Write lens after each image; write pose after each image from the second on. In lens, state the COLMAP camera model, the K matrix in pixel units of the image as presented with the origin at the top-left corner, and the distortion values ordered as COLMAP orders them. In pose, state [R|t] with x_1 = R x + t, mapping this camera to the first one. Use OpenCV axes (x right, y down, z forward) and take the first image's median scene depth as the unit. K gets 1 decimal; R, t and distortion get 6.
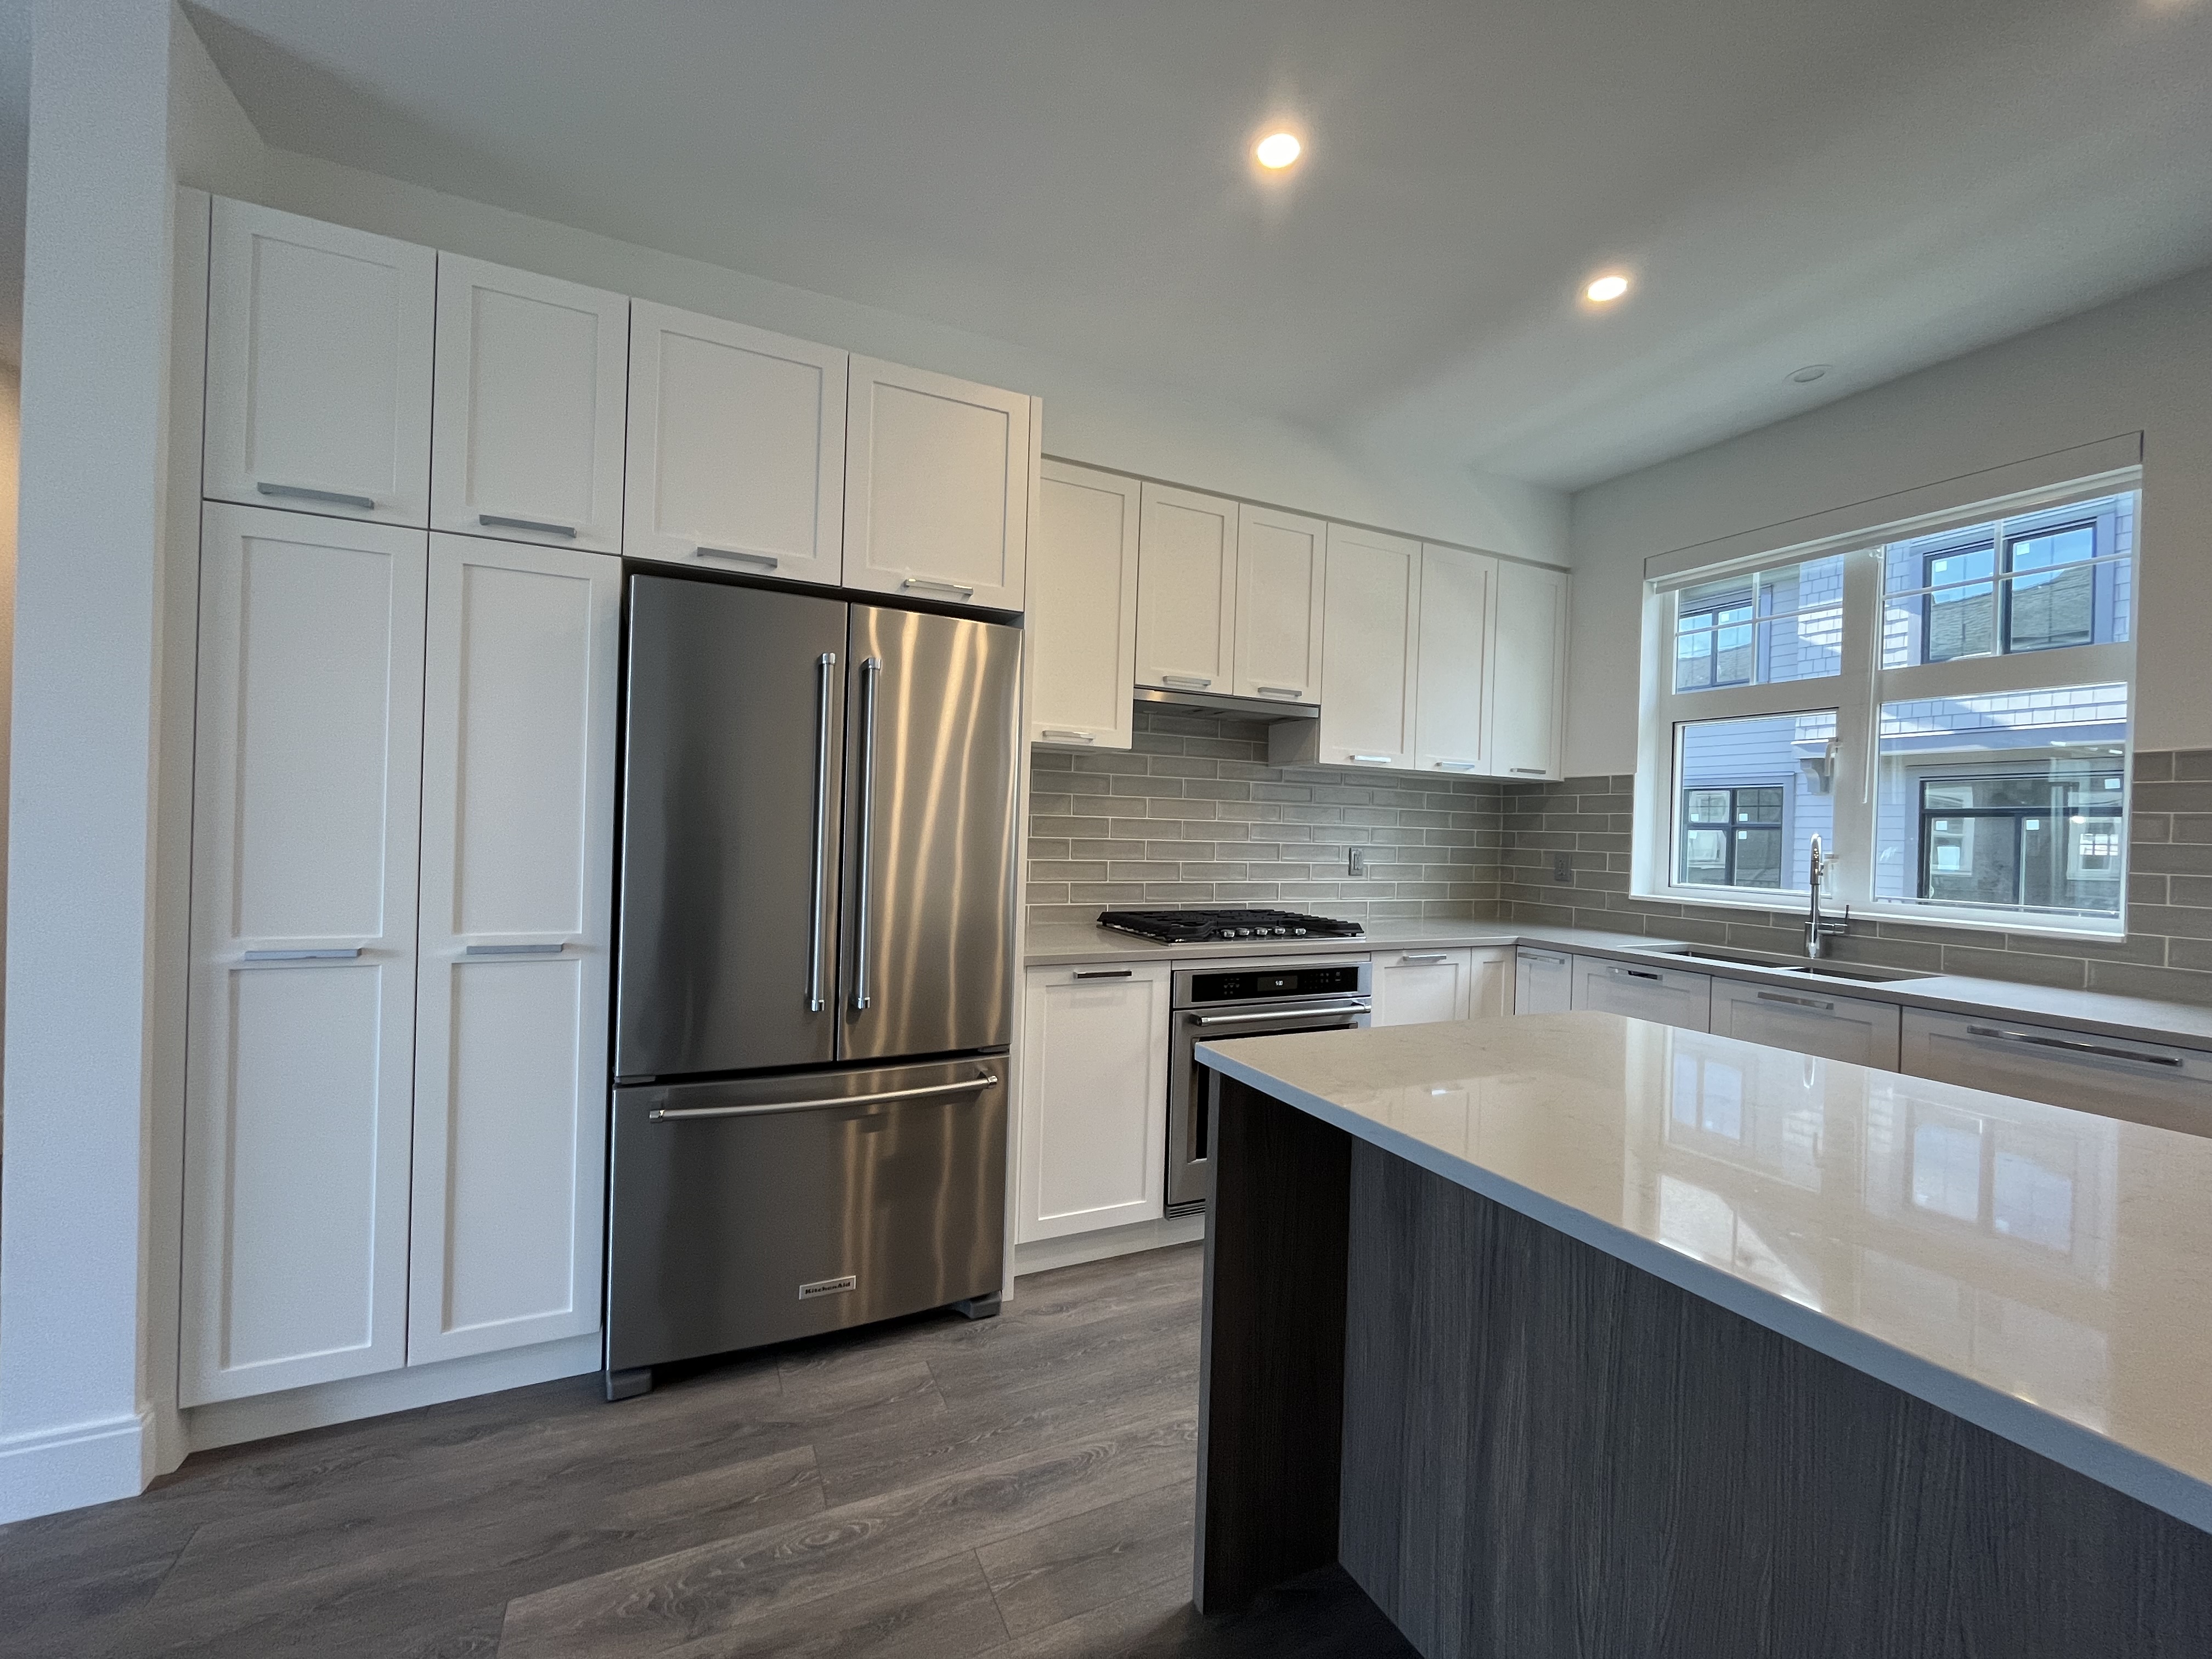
lens RADIAL K [[908.2, 0, 1094.6], [0, 908.2, 829.8], [0, 0, 1]] dist [-0.004151, -0.000362]
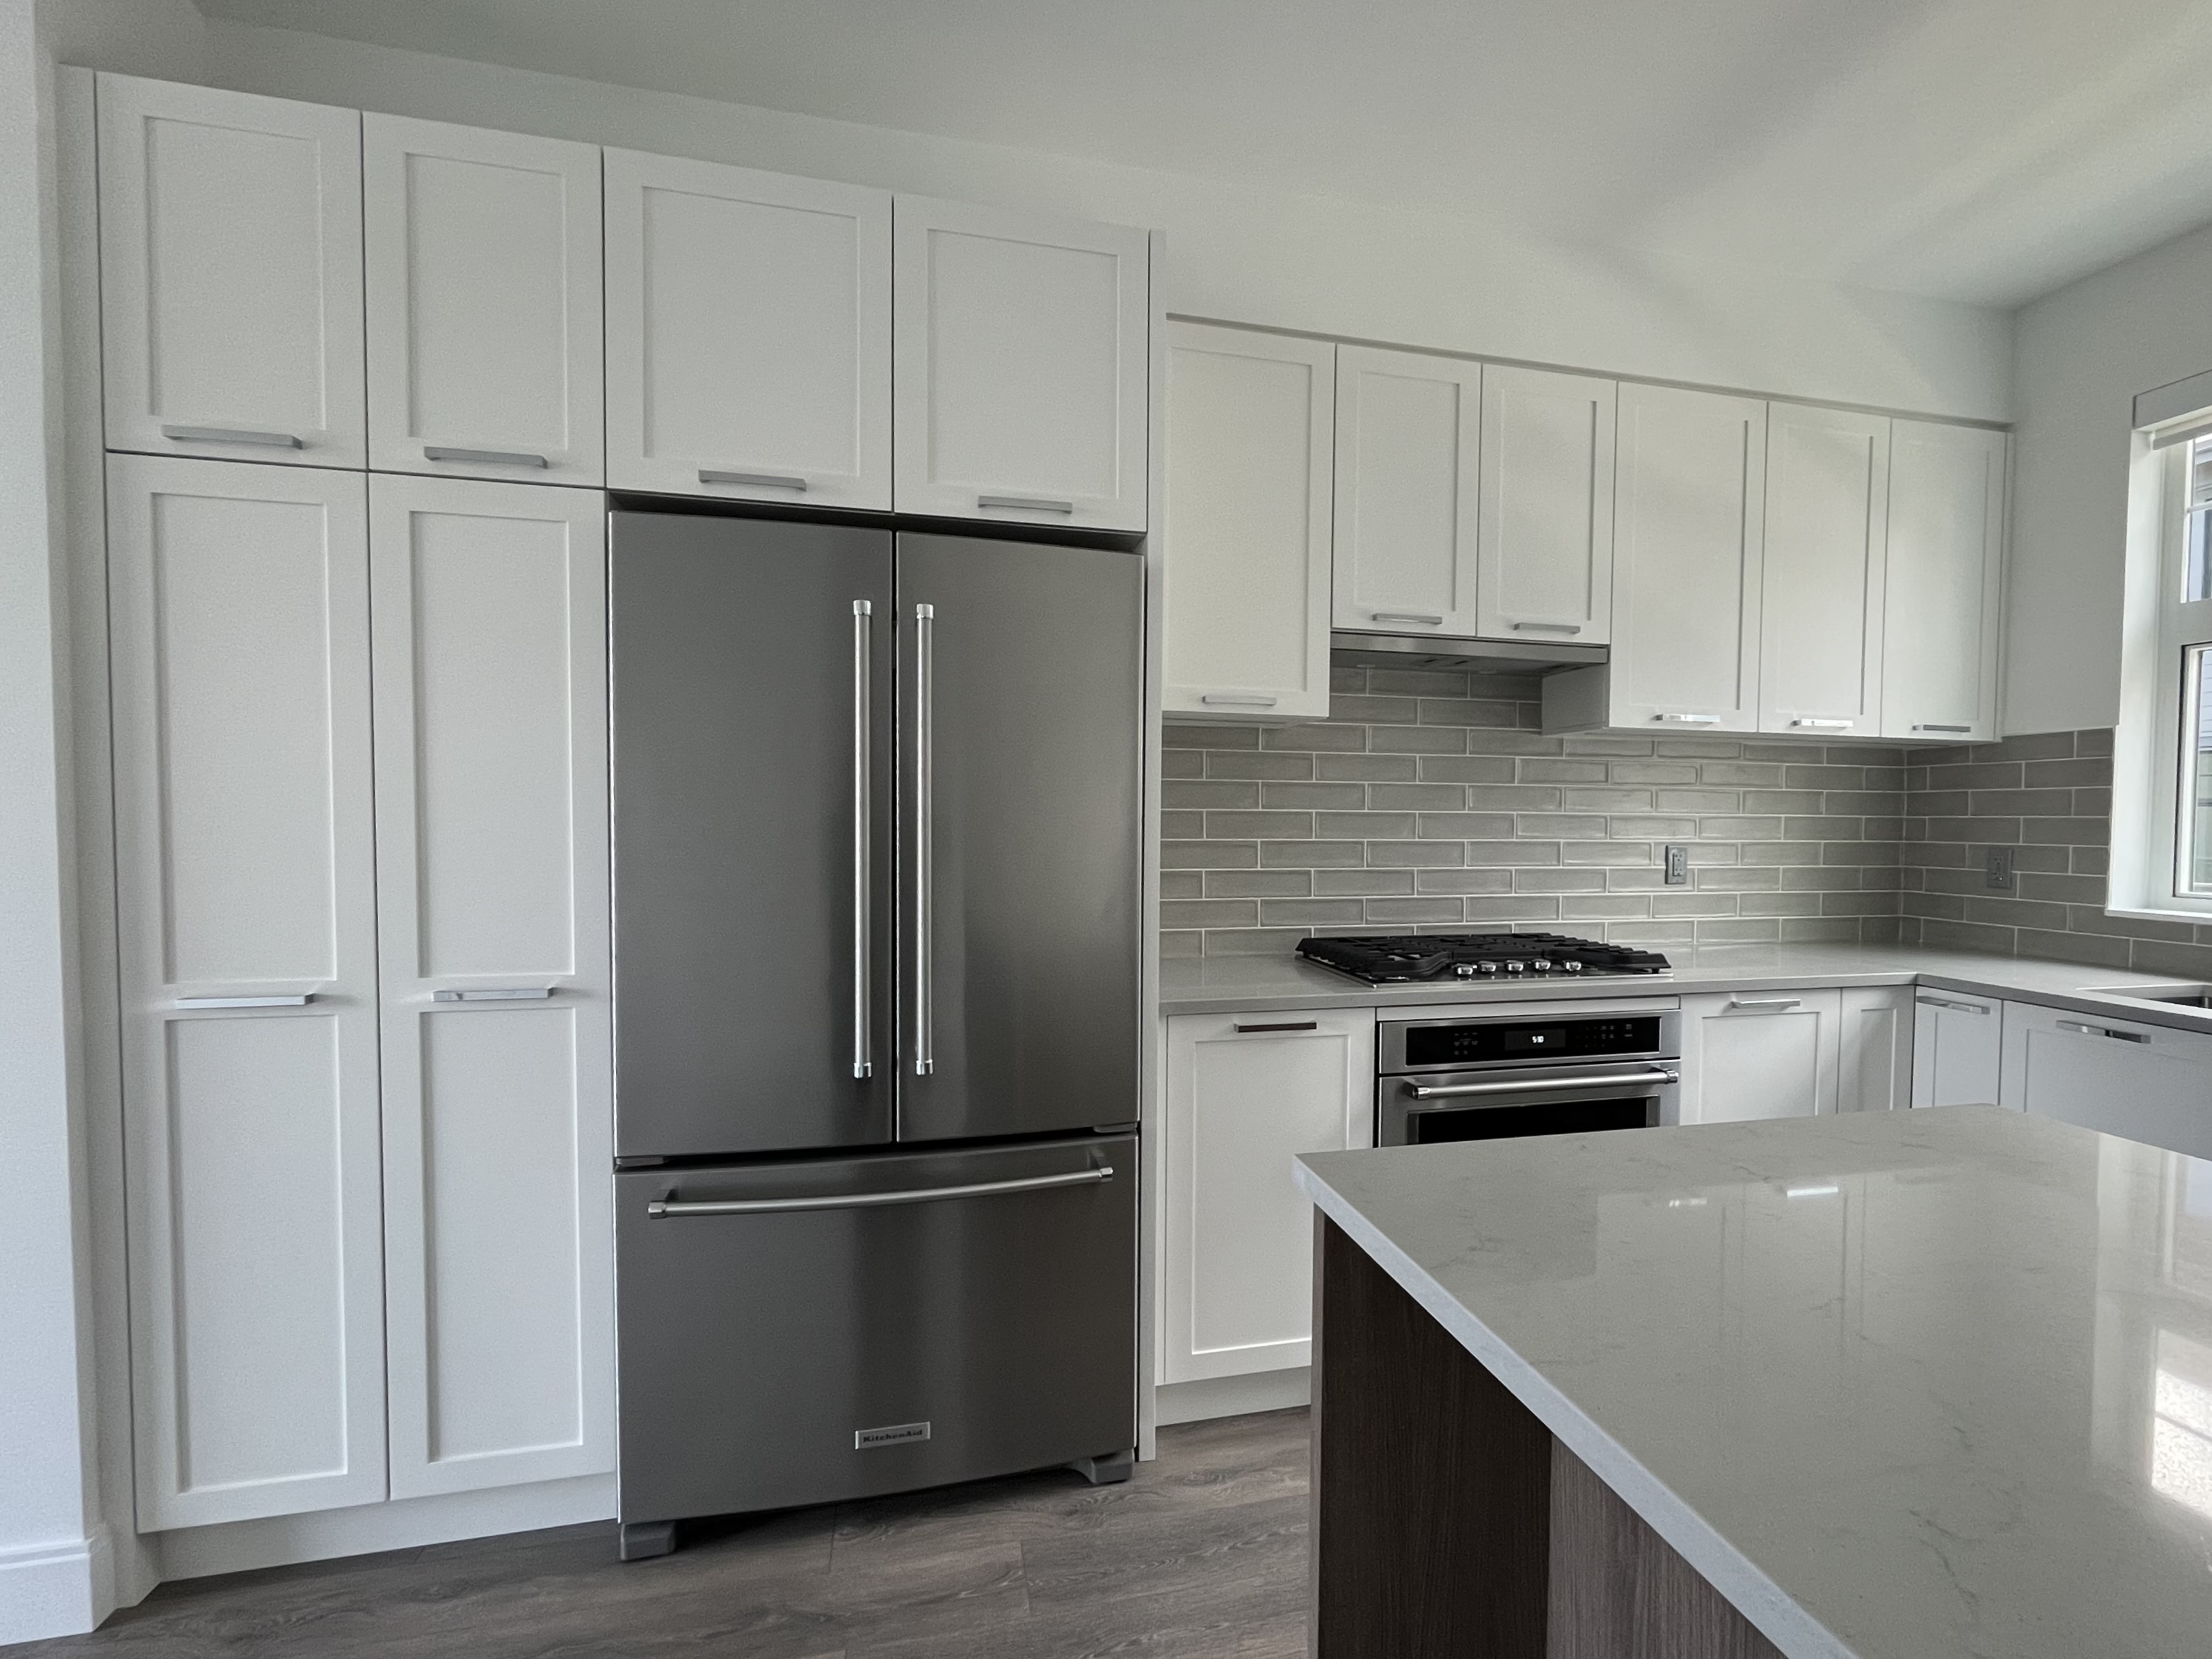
lens RADIAL K [[1105.1, 0, 1199.1], [0, 1105.1, 861.1], [0, 0, 1]] dist [-0.002352, -0.001299]
pose [[0.983947, -0.014628, -0.177862, 0.120128], [0.020287, 0.999343, 0.030036, -0.002281], [0.177306, -0.033162, 0.983597, 0.131339]]
